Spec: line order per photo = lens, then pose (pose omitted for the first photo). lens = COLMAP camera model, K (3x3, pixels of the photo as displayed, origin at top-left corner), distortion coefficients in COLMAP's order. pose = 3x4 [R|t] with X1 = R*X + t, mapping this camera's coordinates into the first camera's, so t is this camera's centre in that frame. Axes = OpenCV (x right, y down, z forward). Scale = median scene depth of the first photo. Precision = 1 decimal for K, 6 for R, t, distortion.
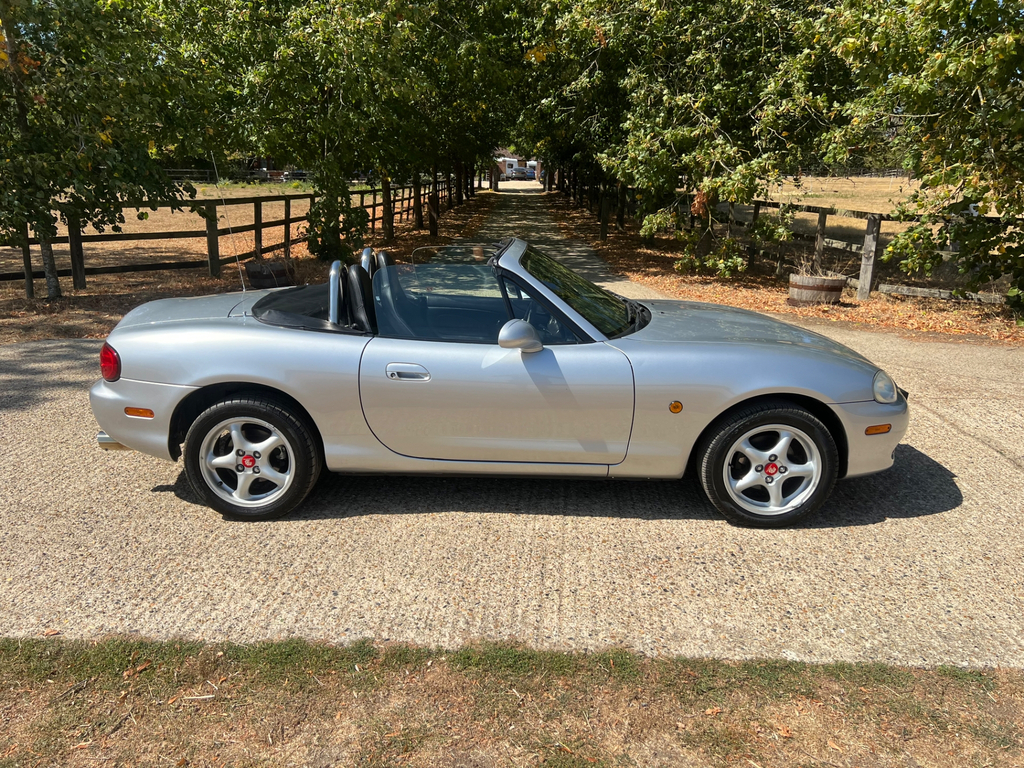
lens RADIAL K [[770.0, 0, 510.6], [0, 770.0, 367.3], [0, 0, 1]] dist [0.059206, -0.064574]
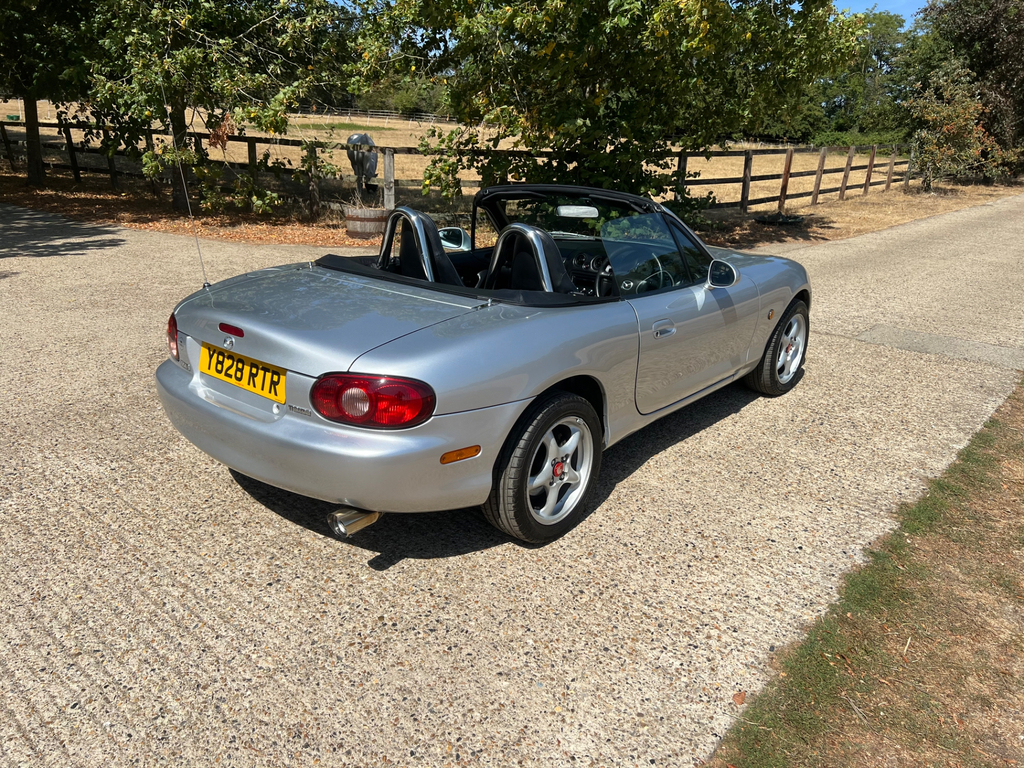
lens RADIAL K [[770.0, 0, 510.6], [0, 770.0, 367.3], [0, 0, 1]] dist [0.059206, -0.064574]
pose [[0.629423, -0.229836, 0.742295, -1.256344], [0.164132, 0.973028, 0.162103, -0.173255], [-0.759531, 0.019803, 0.650170, 0.630256]]
